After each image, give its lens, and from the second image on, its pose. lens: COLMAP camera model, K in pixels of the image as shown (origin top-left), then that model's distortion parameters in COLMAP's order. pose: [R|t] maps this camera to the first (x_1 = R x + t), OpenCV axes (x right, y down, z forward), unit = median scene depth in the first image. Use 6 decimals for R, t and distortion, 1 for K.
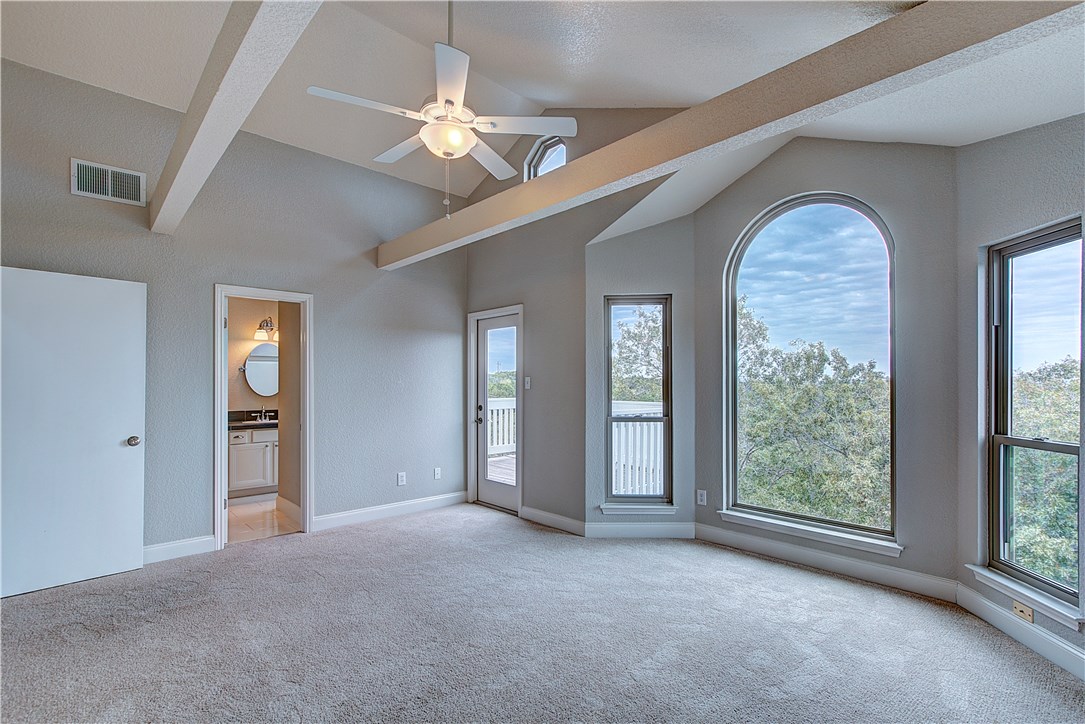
lens RADIAL K [[501.5, 0, 539.6], [0, 501.5, 368.2], [0, 0, 1]] dist [0.005652, 0.000977]
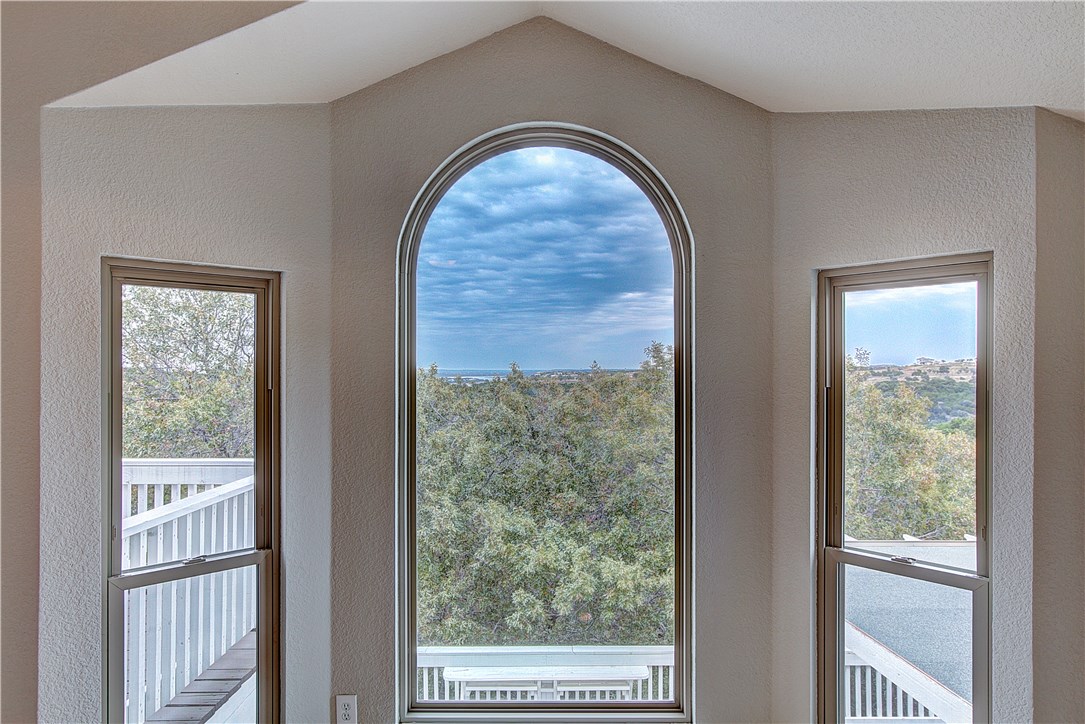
lens RADIAL K [[661.4, 0, 540.1], [0, 661.4, 368.3], [0, 0, 1]] dist [0.003016, 0.000757]
pose [[0.682703, 0.000805, 0.730695, -0.008868], [-0.015156, 0.999800, 0.013059, -0.074123], [-0.730538, -0.019990, 0.682579, 0.427342]]
